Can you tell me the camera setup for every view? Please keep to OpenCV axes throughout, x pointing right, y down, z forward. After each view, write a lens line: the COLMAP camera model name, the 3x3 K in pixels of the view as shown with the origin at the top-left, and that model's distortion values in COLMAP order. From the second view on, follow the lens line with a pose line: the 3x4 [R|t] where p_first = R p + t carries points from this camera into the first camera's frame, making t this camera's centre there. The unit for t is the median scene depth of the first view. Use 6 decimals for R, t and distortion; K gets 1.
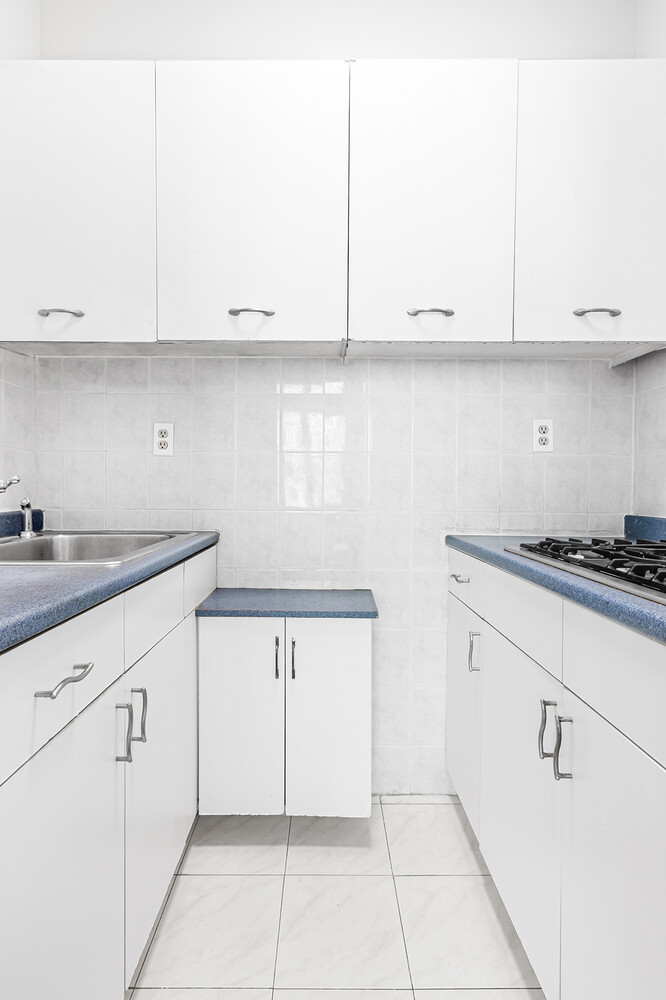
lens RADIAL K [[480.1, 0, 331.5], [0, 480.1, 495.5], [0, 0, 1]] dist [0.017953, 0.000276]
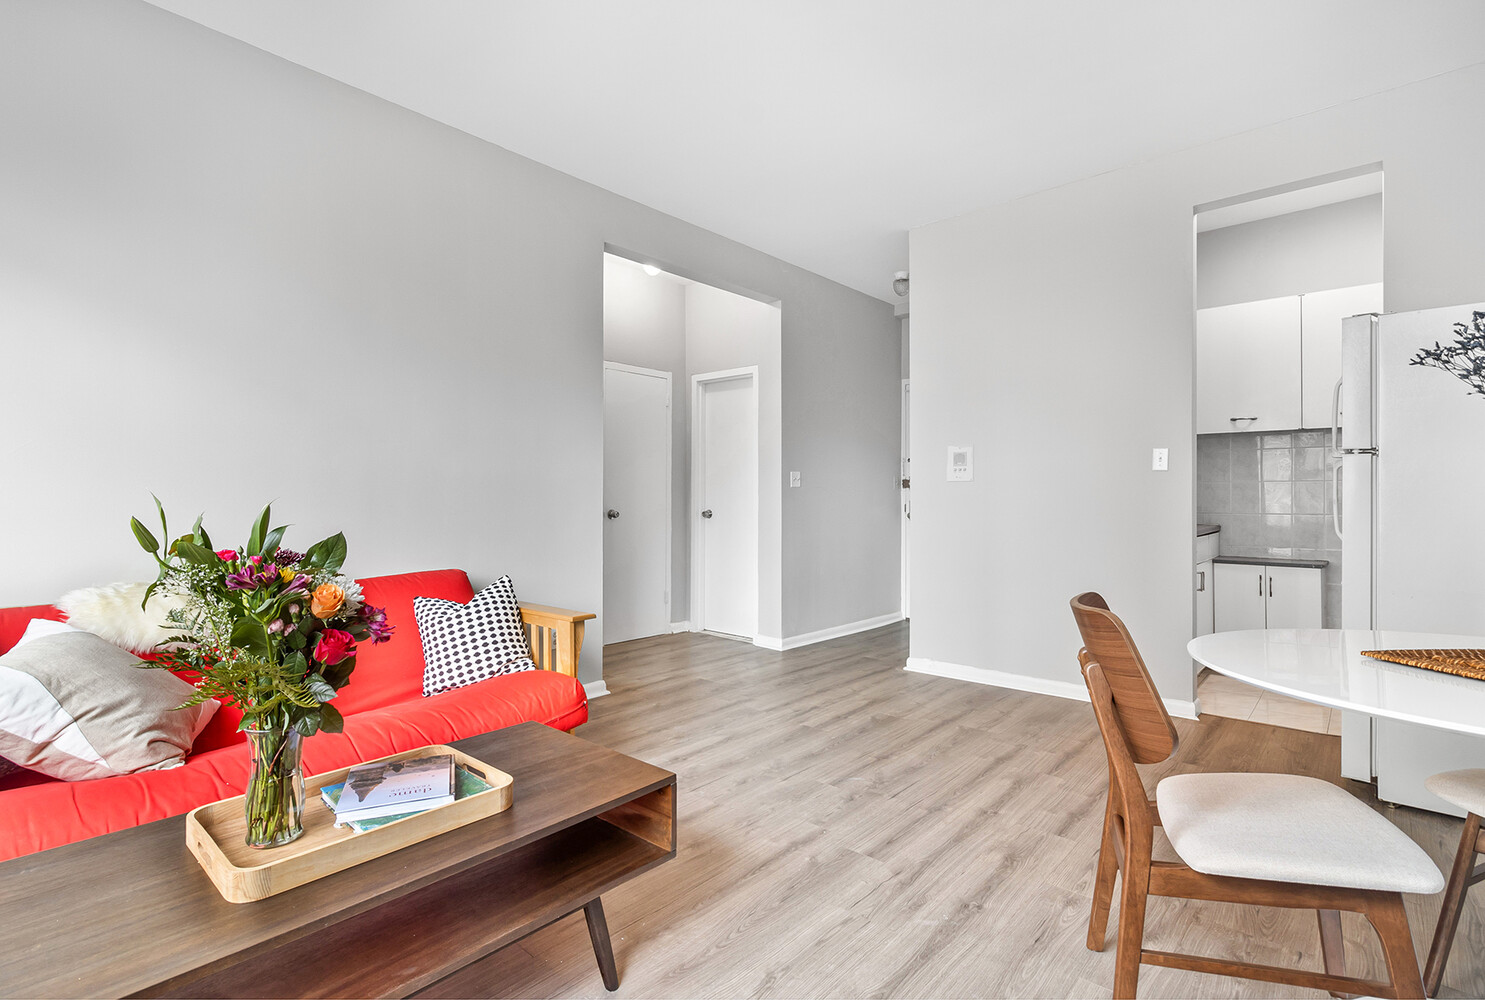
lens RADIAL K [[712.9, 0, 740.1], [0, 712.9, 493.8], [0, 0, 1]] dist [0.017953, 0.000276]
pose [[0.741899, -0.012586, -0.670393, 0.257668], [-0.002511, 0.999765, -0.021548, 0.019452], [0.670507, 0.017670, 0.741693, -2.360643]]
